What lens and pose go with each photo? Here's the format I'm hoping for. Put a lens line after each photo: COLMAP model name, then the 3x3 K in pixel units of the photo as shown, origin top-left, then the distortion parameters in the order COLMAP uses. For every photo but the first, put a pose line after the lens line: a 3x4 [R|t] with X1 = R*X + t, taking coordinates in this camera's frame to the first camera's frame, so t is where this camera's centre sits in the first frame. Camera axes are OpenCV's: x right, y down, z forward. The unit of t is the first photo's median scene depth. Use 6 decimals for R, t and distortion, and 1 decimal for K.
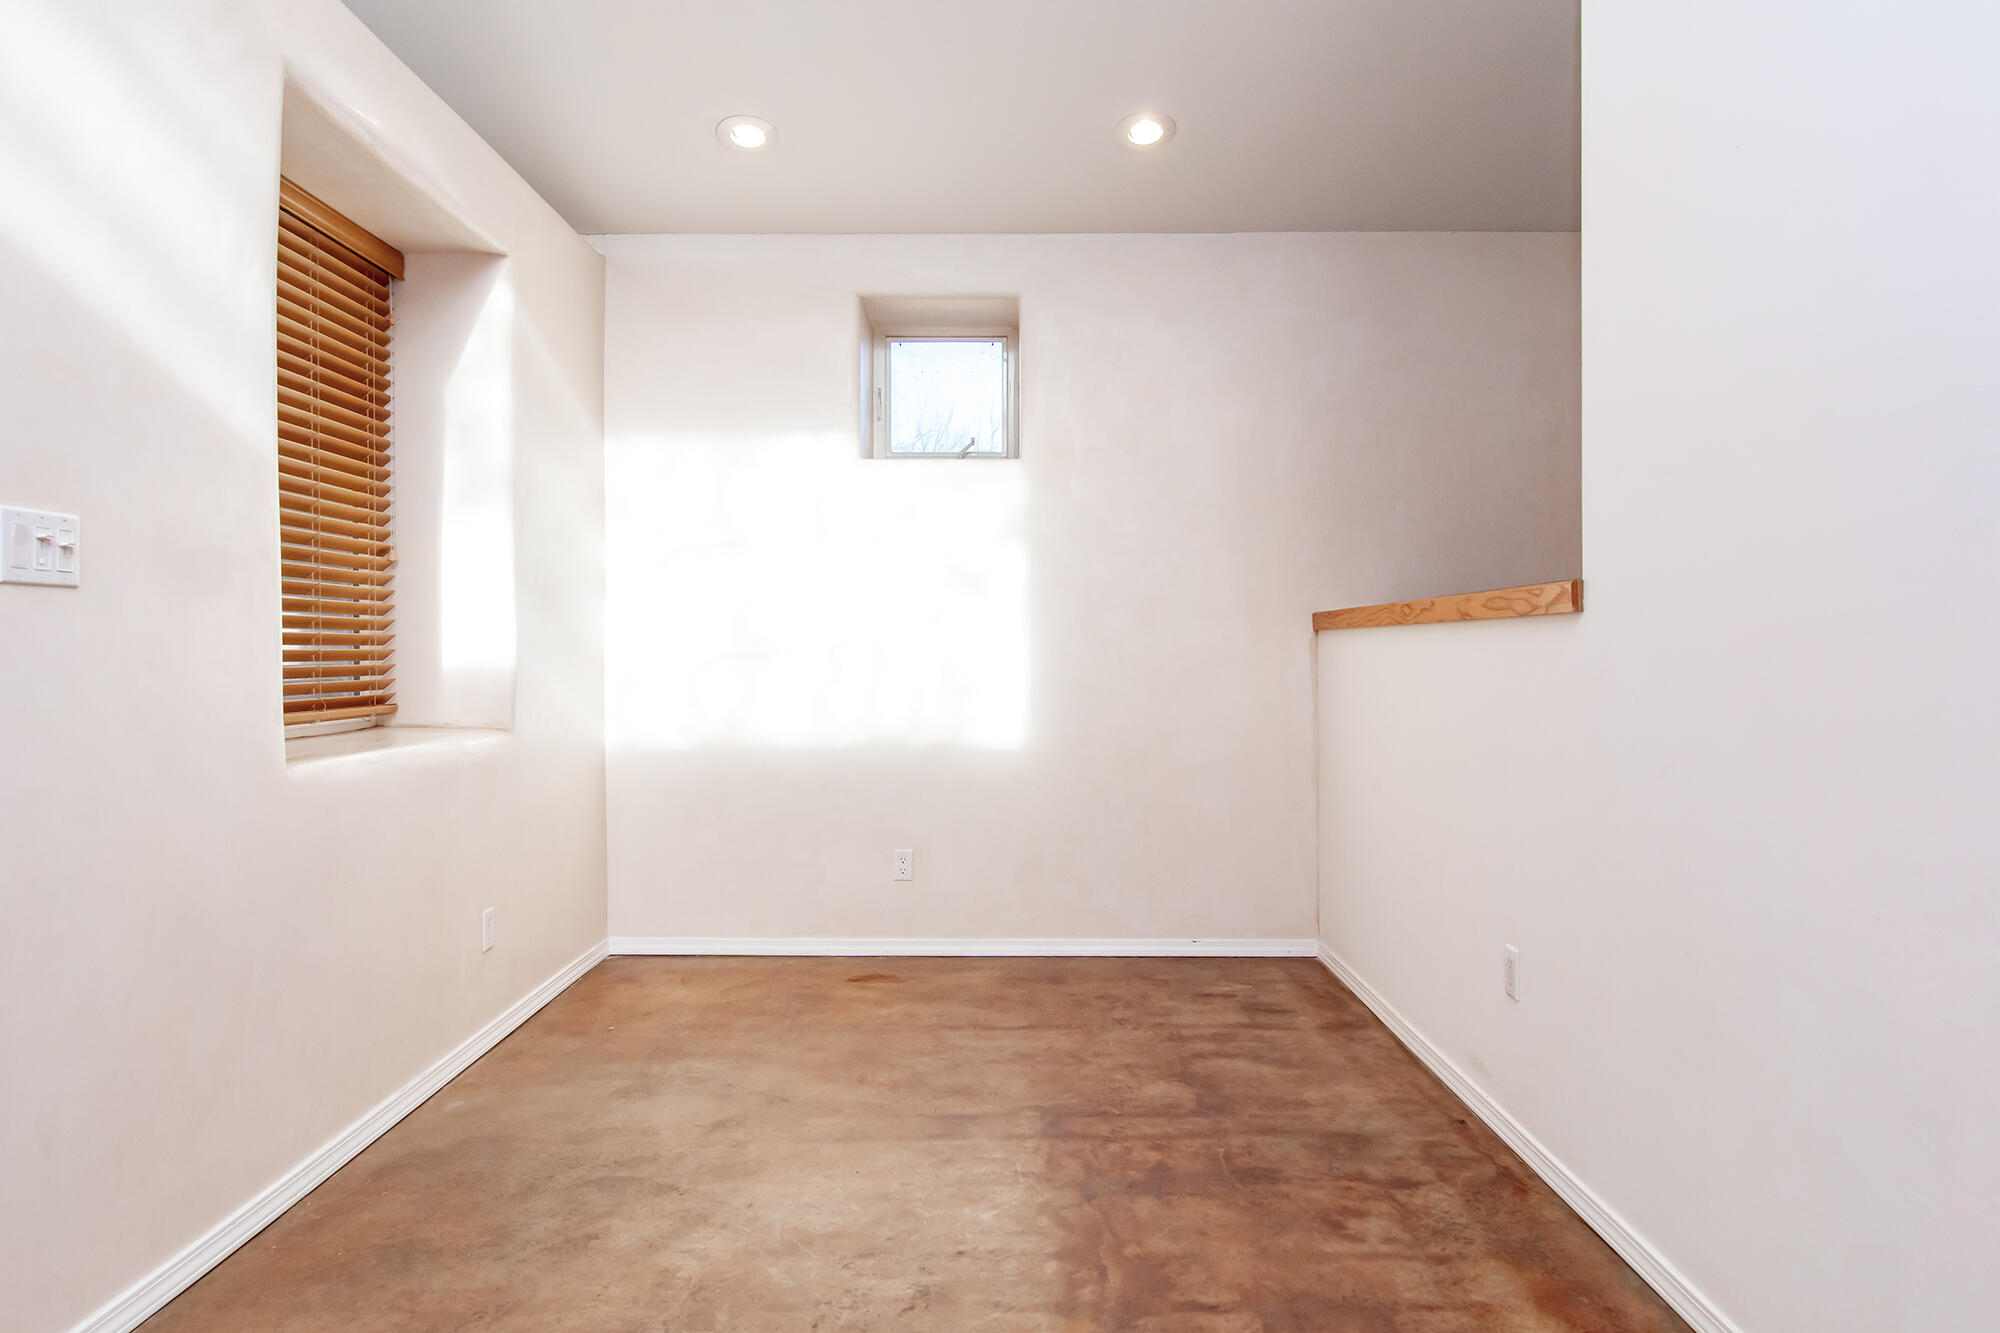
lens RADIAL K [[1289.3, 0, 1007.9], [0, 1289.3, 664.2], [0, 0, 1]] dist [-0.001670, -0.000017]
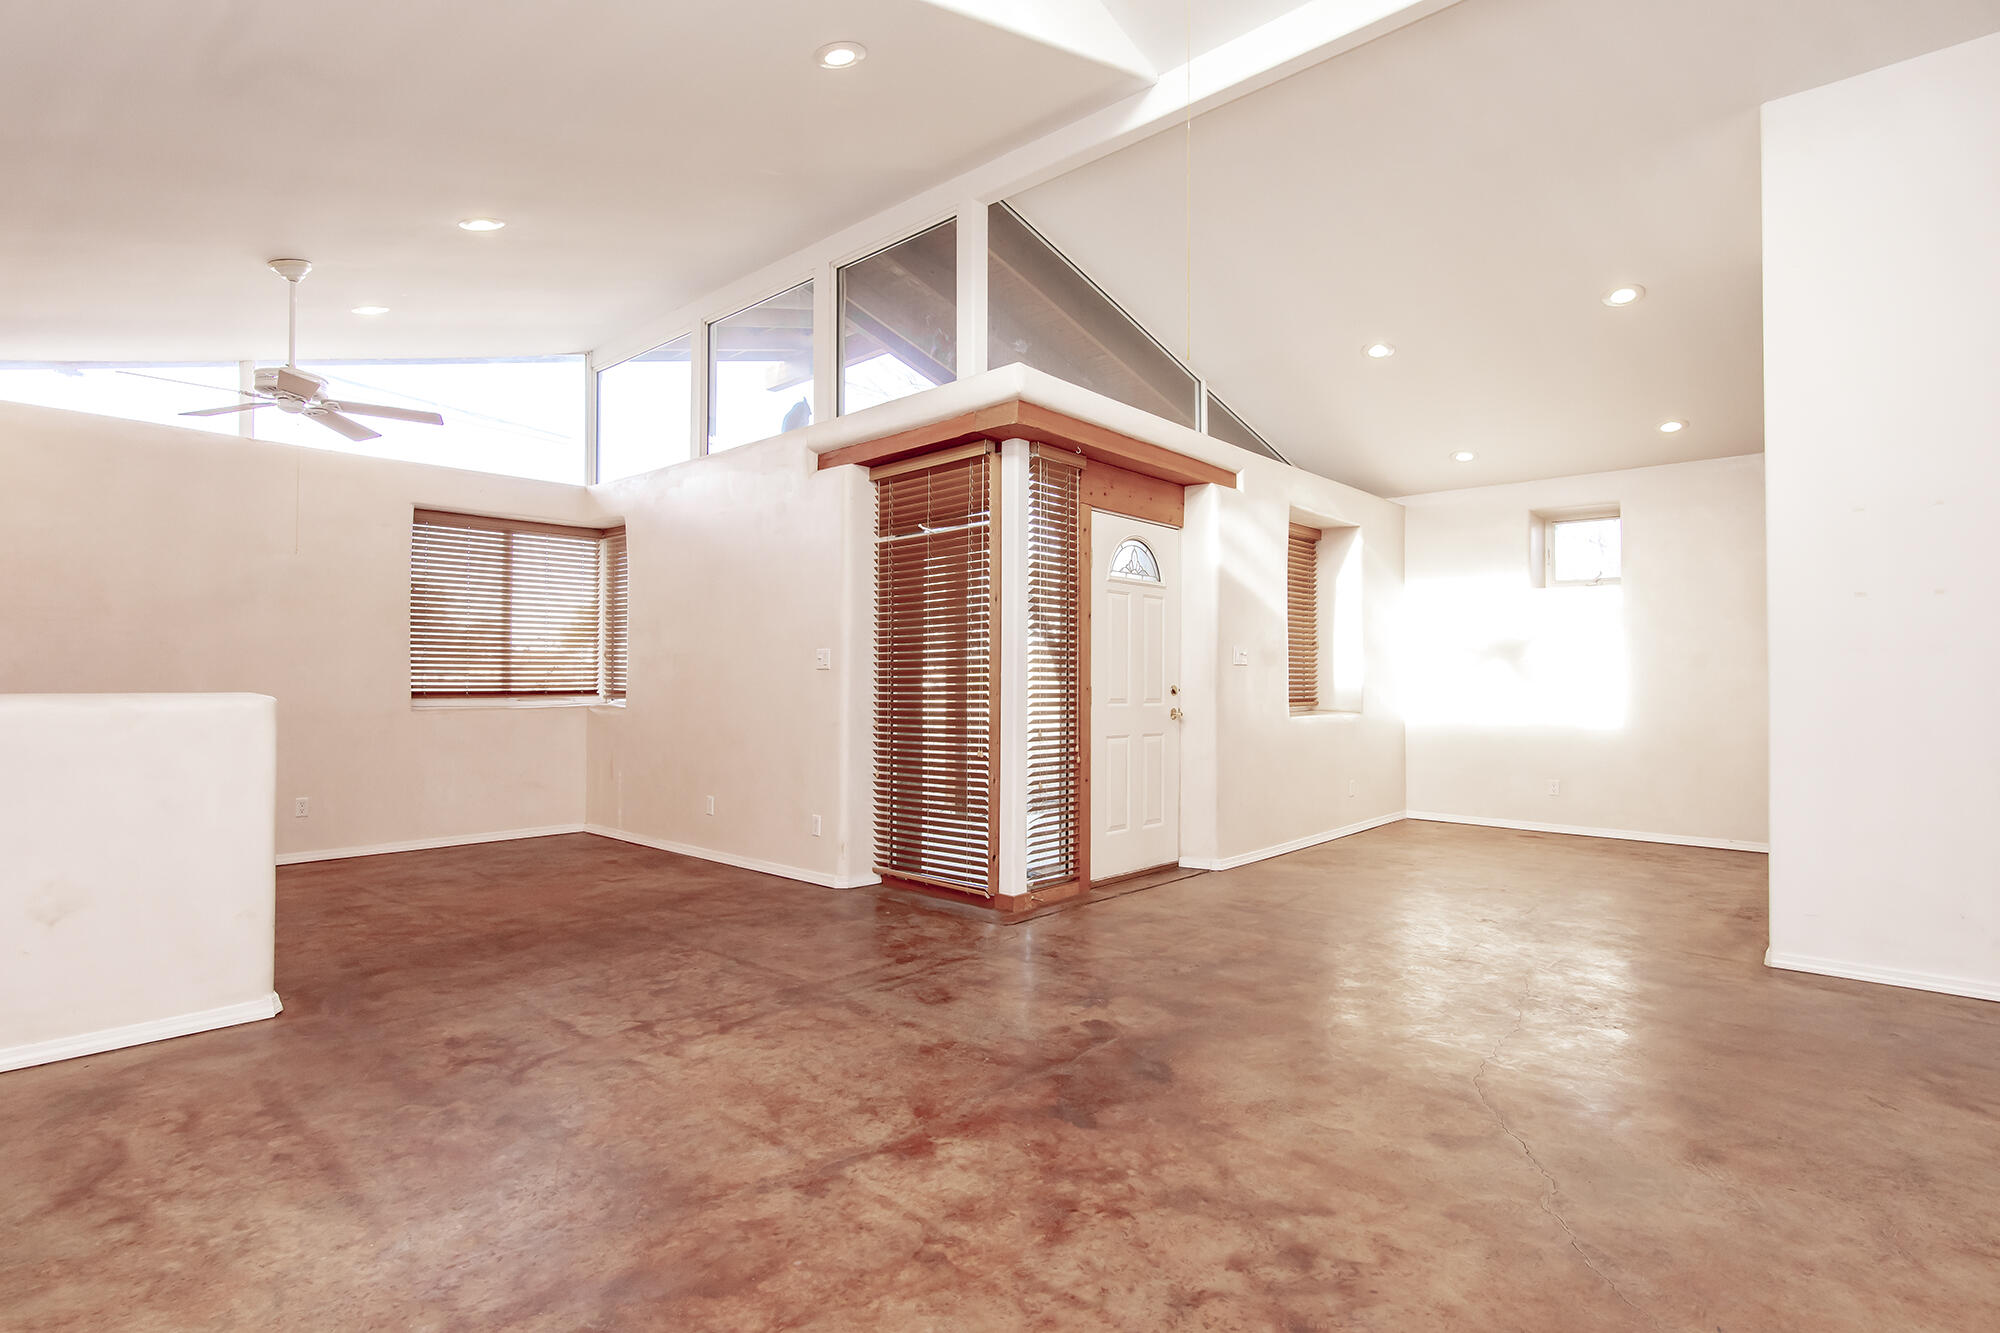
lens RADIAL K [[976.8, 0, 1003.0], [0, 976.8, 664.6], [0, 0, 1]] dist [-0.001222, 0.000006]
pose [[0.740722, -0.008168, -0.671762, 0.384707], [-0.009455, 0.999700, -0.022581, 0.007356], [0.671746, 0.023078, 0.740422, -0.900571]]
